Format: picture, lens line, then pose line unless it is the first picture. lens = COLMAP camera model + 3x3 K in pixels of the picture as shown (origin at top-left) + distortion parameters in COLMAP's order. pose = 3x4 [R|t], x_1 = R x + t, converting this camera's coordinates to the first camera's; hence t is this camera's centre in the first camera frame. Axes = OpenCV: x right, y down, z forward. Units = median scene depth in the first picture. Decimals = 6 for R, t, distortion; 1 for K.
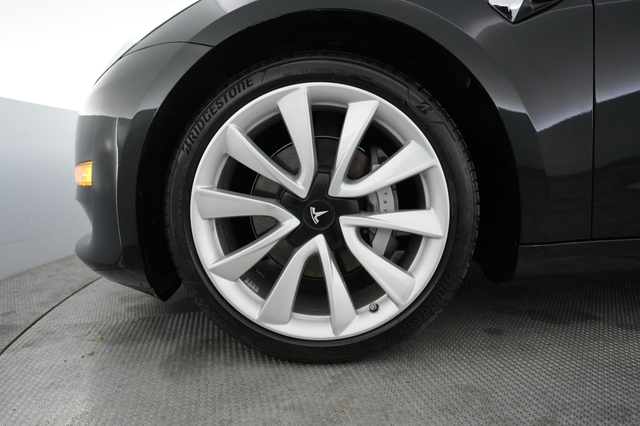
lens RADIAL K [[466.2, 0, 318.1], [0, 466.2, 212.7], [0, 0, 1]] dist [0.041344, 0.000992]
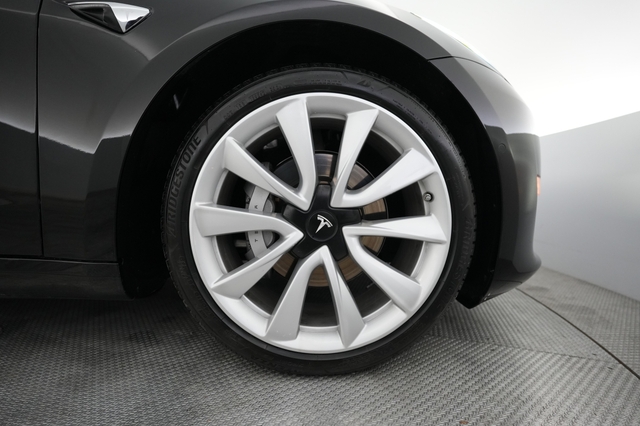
lens RADIAL K [[327.9, 0, 324.9], [0, 327.9, 208.6], [0, 0, 1]] dist [-0.006446, -0.000678]
pose [[0.992911, -0.046454, 0.109405, -0.068651], [0.049641, 0.998413, -0.026584, -0.014250], [-0.107996, 0.031826, 0.993642, 0.300872]]
